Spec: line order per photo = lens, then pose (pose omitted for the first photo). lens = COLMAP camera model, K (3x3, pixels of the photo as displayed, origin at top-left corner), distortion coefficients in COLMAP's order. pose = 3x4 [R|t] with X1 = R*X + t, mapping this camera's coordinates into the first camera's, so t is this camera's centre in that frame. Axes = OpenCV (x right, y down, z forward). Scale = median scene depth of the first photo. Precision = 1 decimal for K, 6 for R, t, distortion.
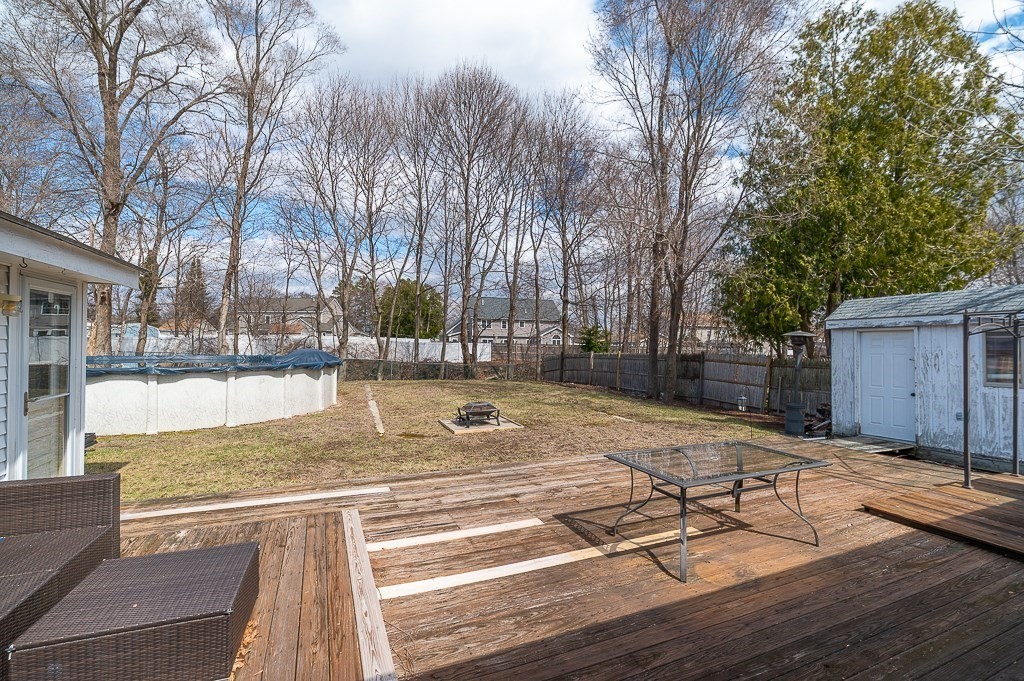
lens RADIAL K [[440.7, 0, 512.0], [0, 440.7, 340.5], [0, 0, 1]] dist [-0.000075, -0.000016]
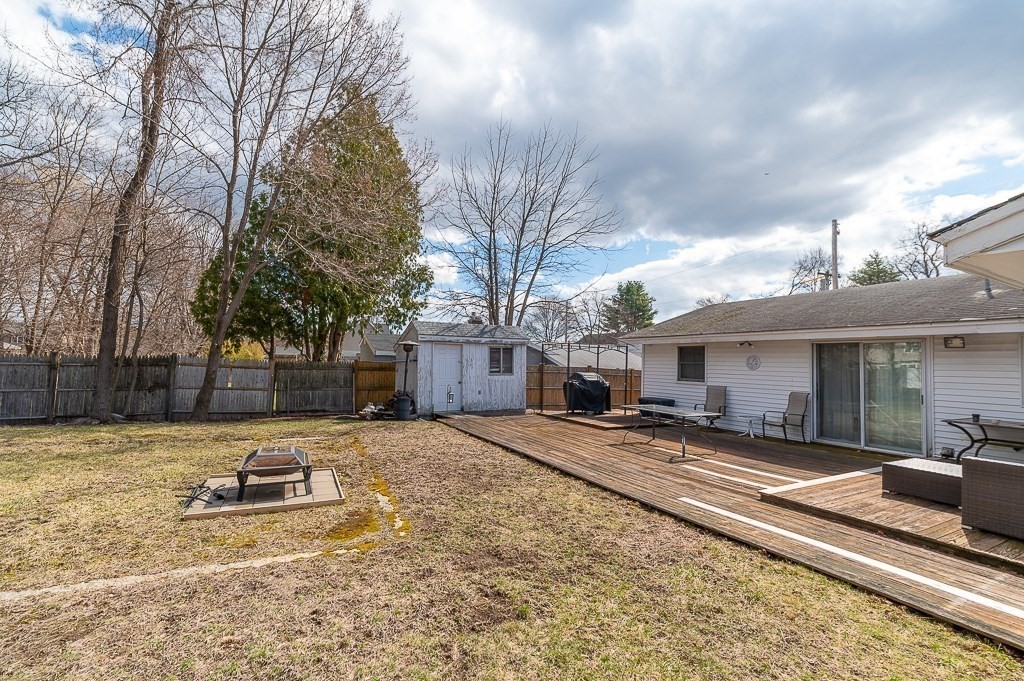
lens RADIAL K [[440.7, 0, 512.0], [0, 440.7, 340.5], [0, 0, 1]] dist [-0.000075, -0.000016]
pose [[-0.089126, 0.037047, 0.995331, -0.505667], [-0.039282, 0.998400, -0.040679, 0.014067], [-0.995245, -0.042725, -0.087528, 0.604405]]
